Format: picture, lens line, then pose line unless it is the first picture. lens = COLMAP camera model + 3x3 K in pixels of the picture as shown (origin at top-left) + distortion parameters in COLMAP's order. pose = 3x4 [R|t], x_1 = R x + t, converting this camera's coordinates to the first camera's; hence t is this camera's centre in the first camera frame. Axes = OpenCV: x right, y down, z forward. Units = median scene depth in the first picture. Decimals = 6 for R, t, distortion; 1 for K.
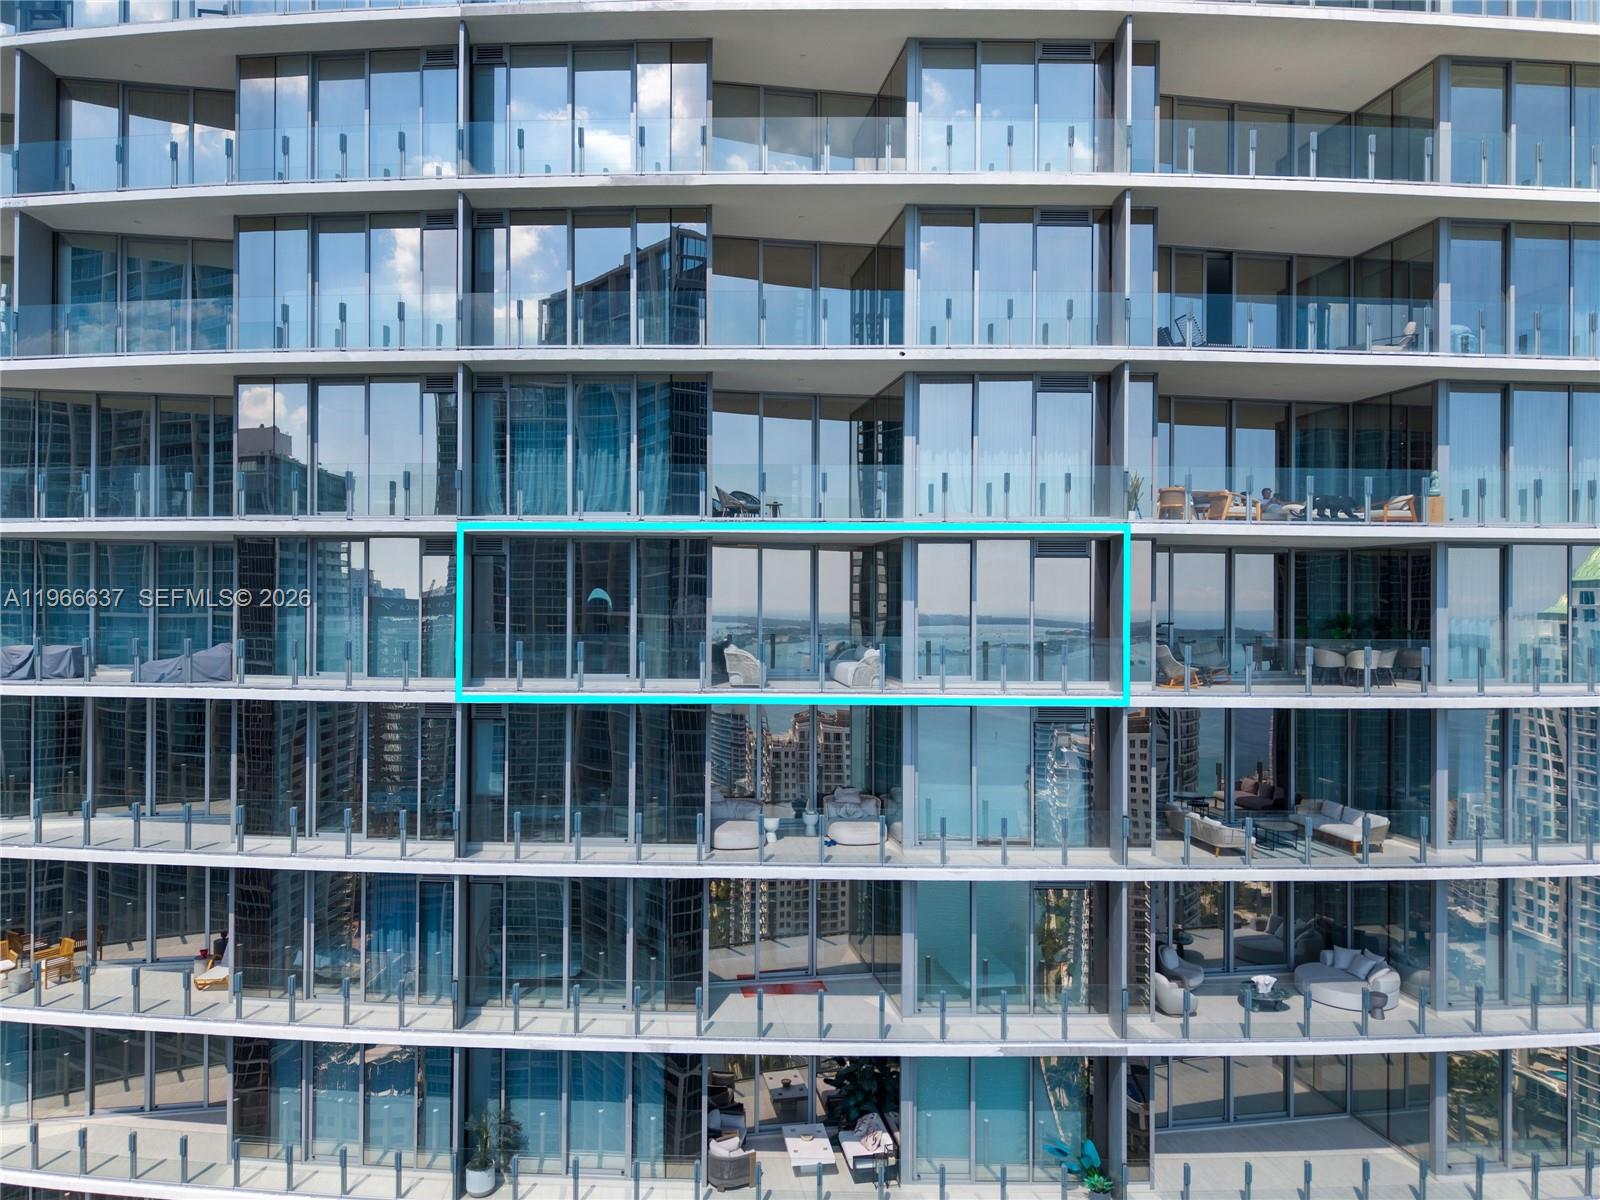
lens RADIAL K [[981.1, 0, 800.0], [0, 981.1, 600.0], [0, 0, 1]] dist [0.017682, -0.016430]
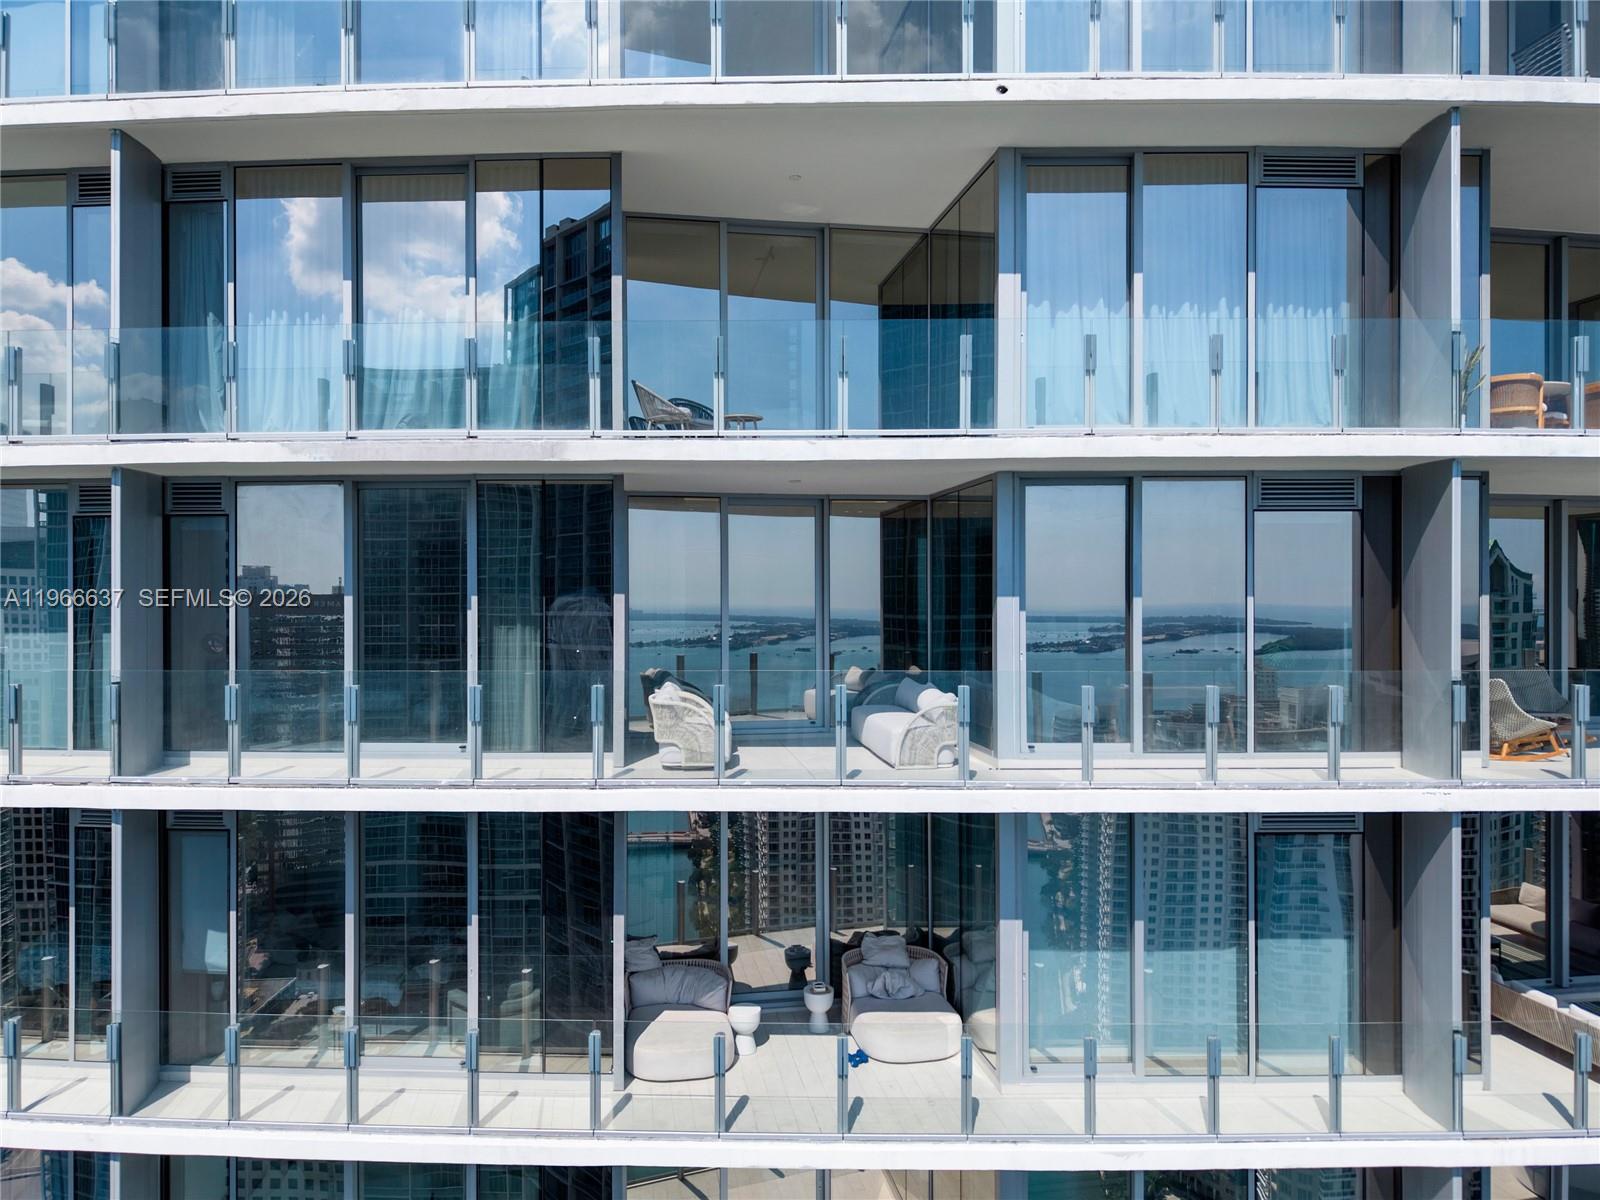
lens RADIAL K [[981.1, 0, 800.0], [0, 981.1, 600.0], [0, 0, 1]] dist [0.017682, -0.016430]
pose [[0.999981, -0.006066, -0.000818, 0.002093], [0.006069, 0.999976, 0.003434, 0.000505], [0.000797, -0.003439, 0.999994, 0.434896]]
